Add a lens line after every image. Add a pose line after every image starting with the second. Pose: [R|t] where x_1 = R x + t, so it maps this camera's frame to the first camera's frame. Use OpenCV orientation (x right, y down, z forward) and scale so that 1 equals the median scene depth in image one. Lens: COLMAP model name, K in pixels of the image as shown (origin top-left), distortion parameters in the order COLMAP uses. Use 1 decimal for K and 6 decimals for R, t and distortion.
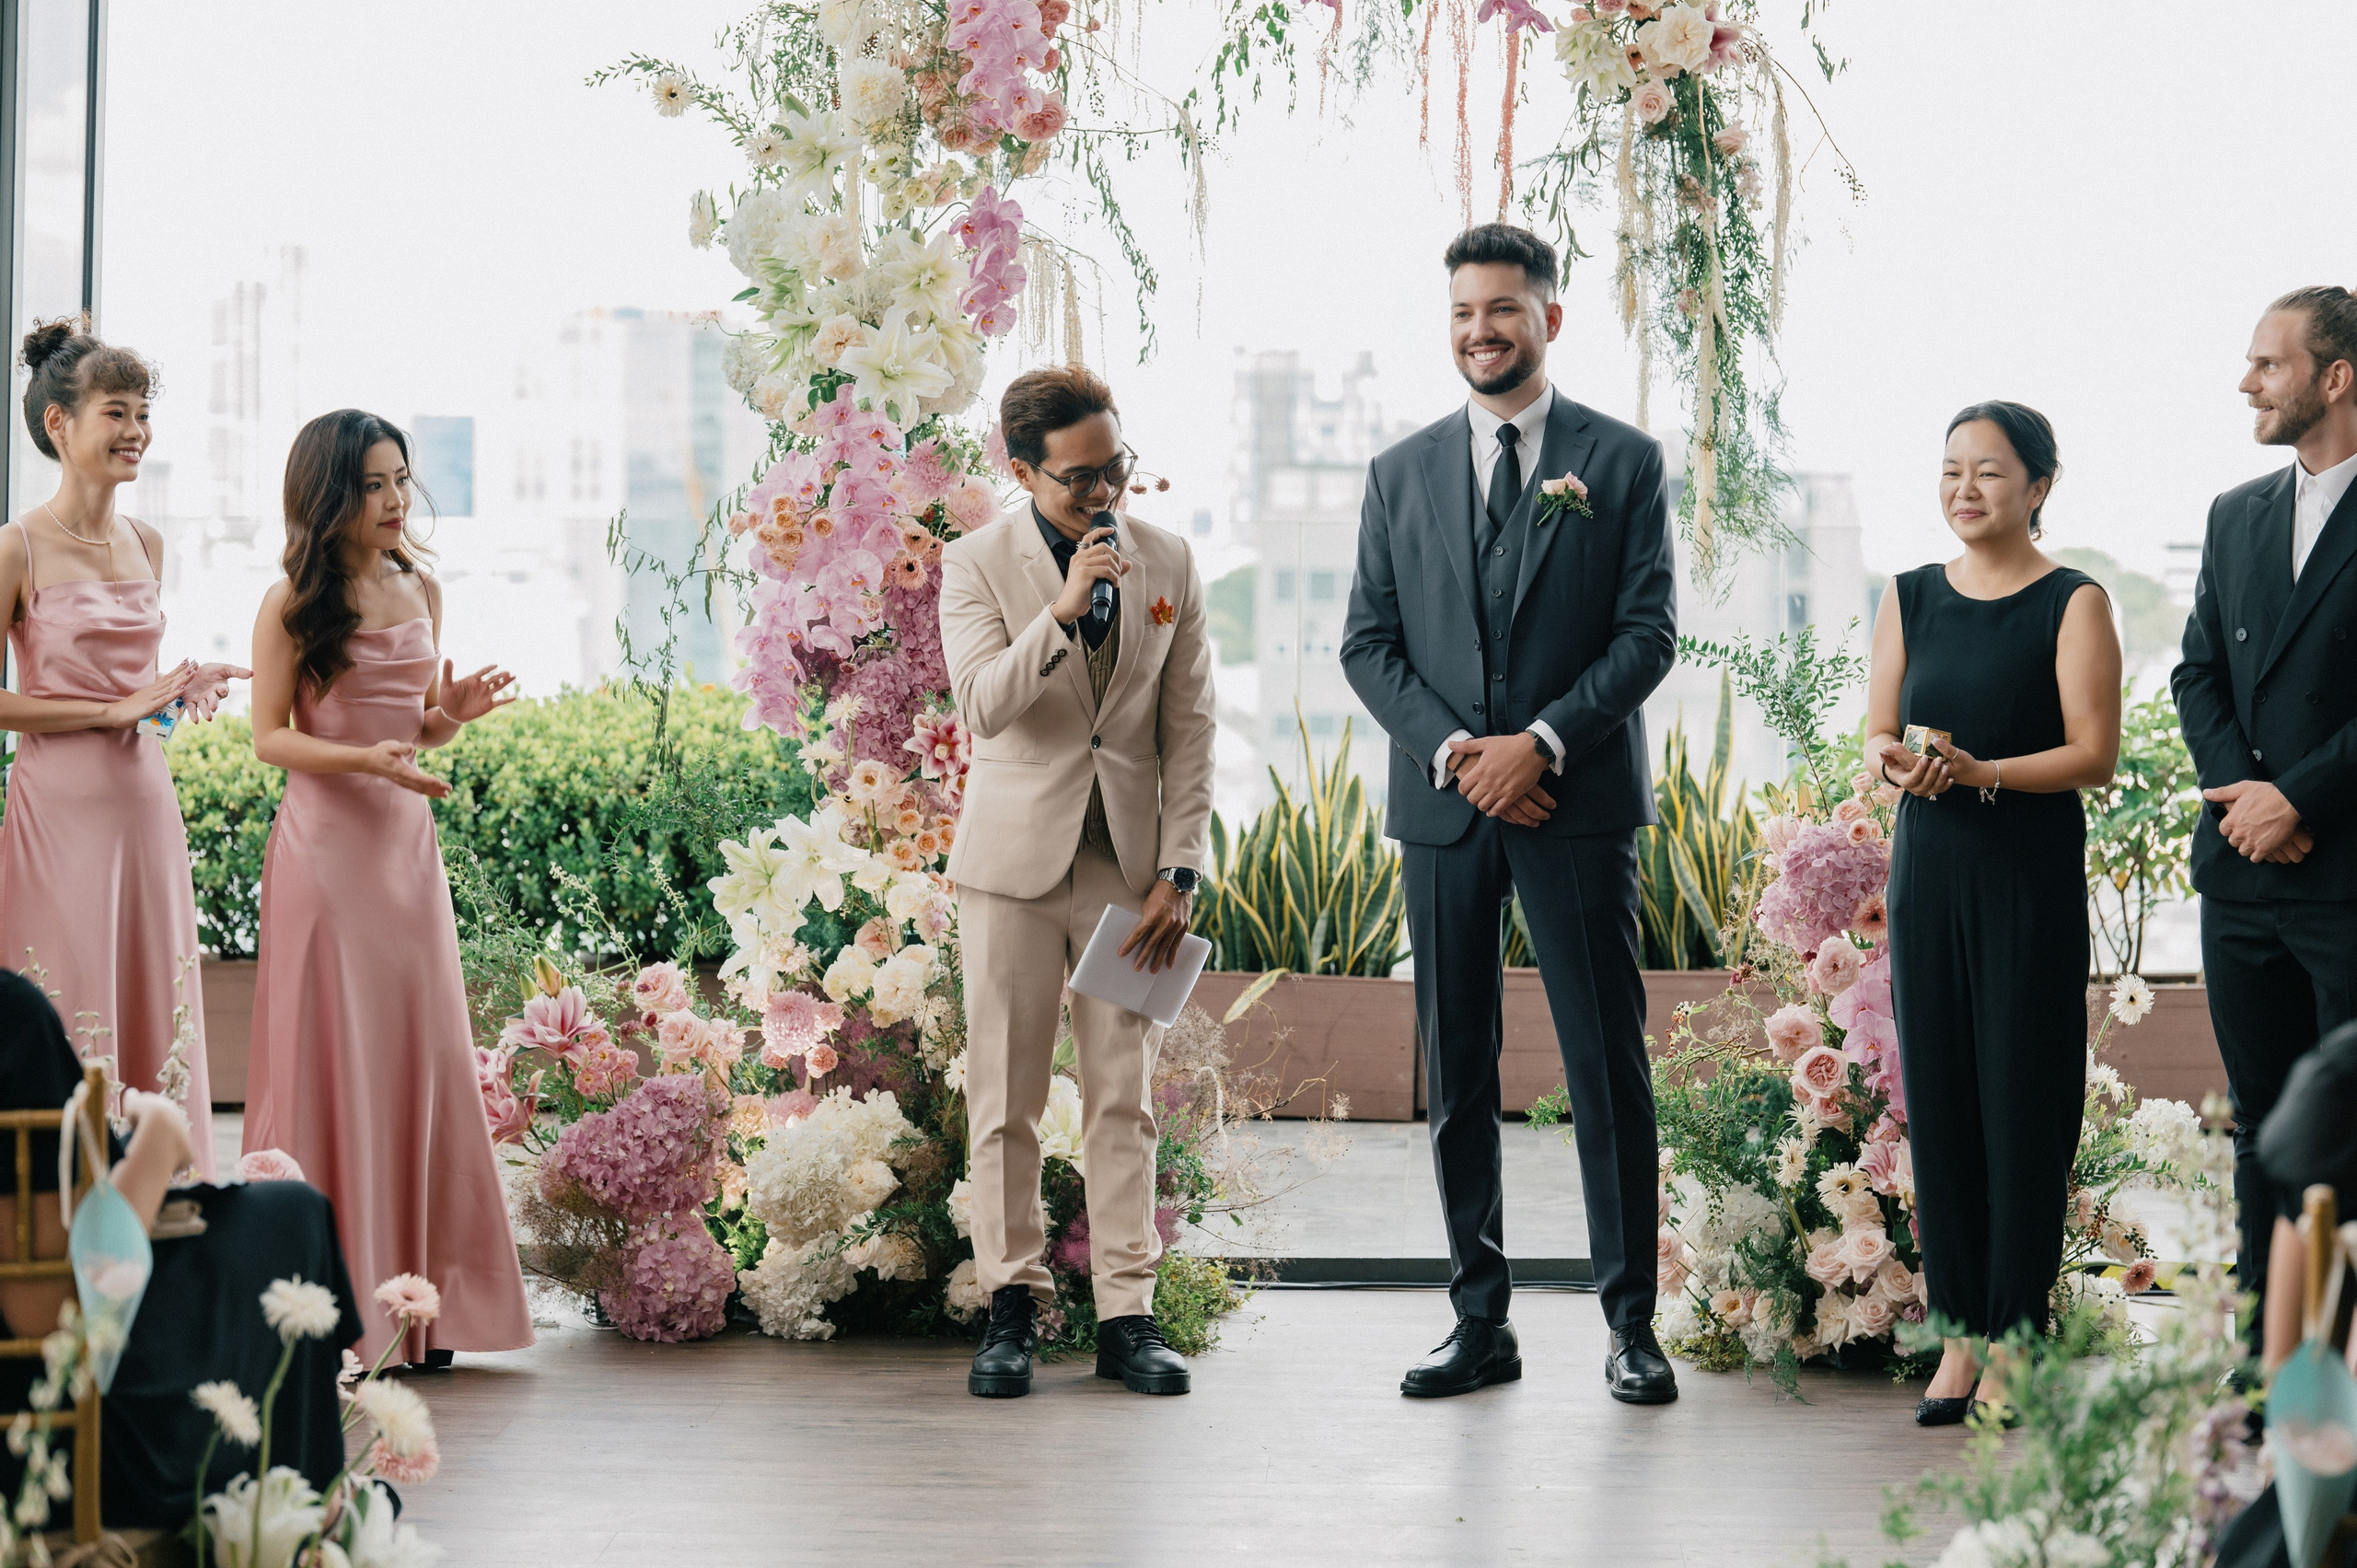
lens RADIAL K [[5903.0, 0, 1100.8], [0, 5903.0, 412.0], [0, 0, 1]] dist [-0.158468, 0.000000]
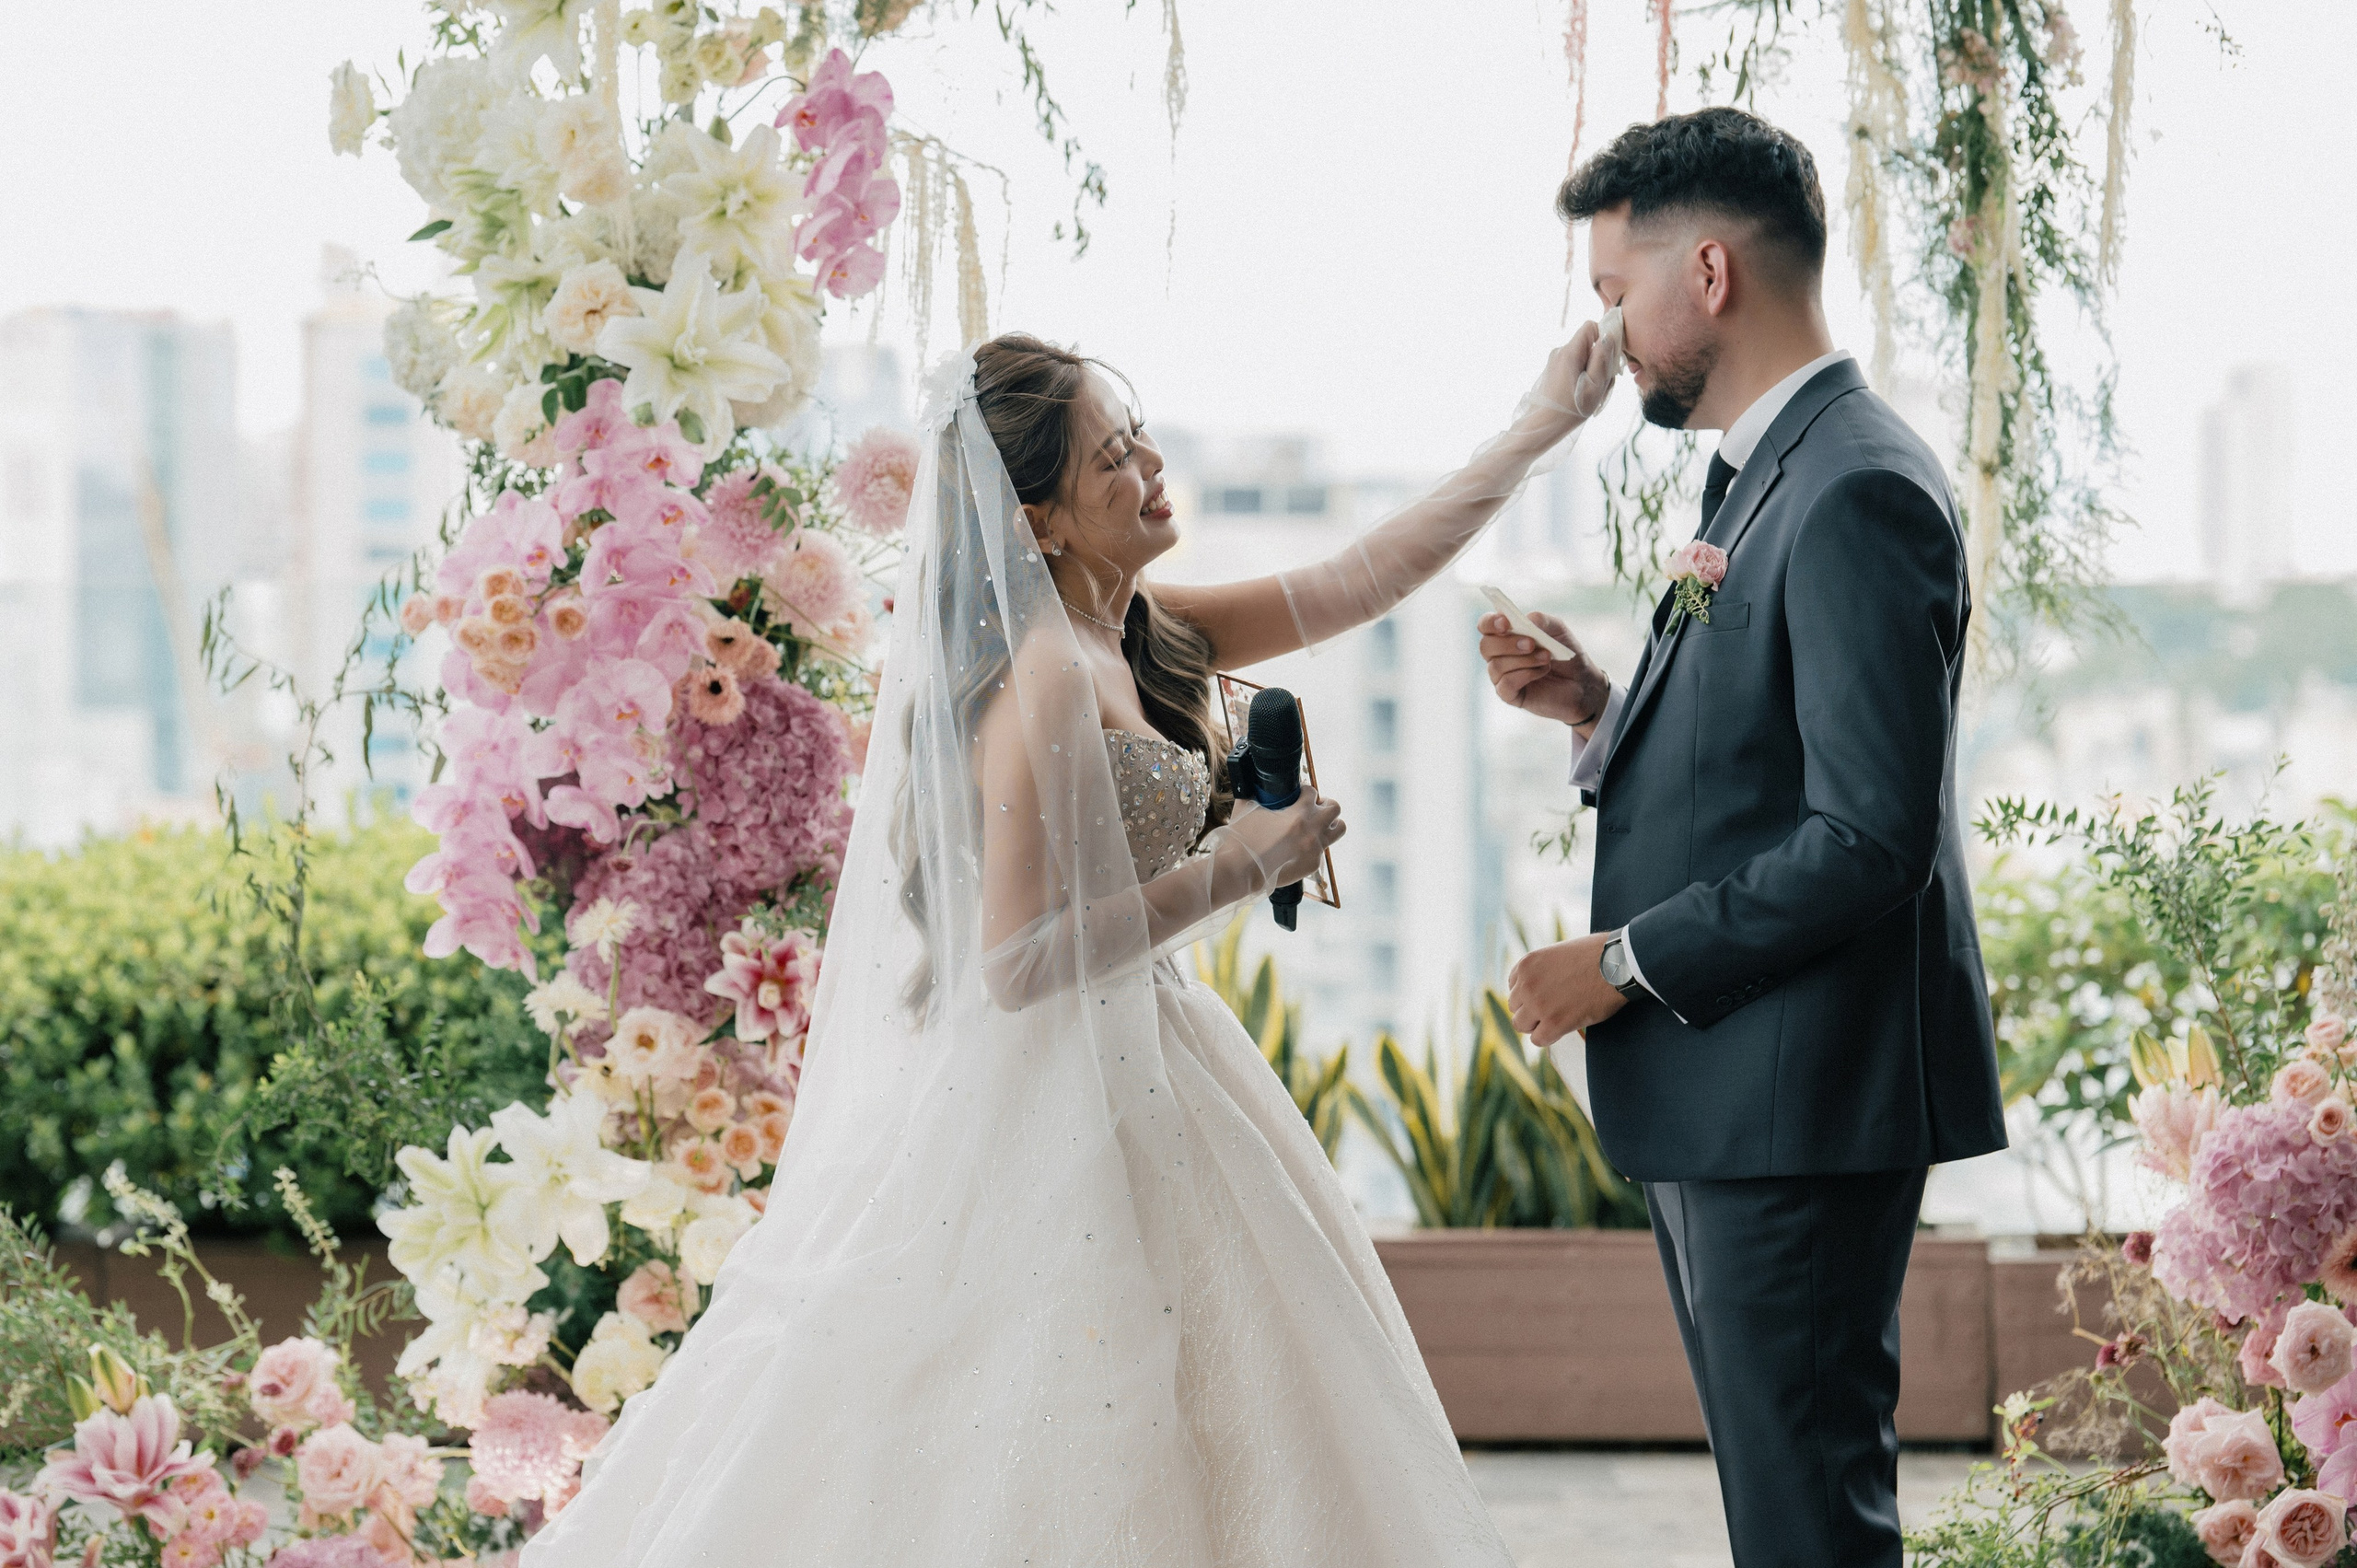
lens RADIAL K [[6316.1, 0, 1135.2], [0, 6316.1, 657.5], [0, 0, 1]] dist [-0.168018, 0.000000]
pose [[0.996092, -0.010837, 0.087654, -0.045387], [0.007484, 0.999231, 0.038484, -0.000862], [-0.088003, -0.037677, 0.995407, 0.358165]]
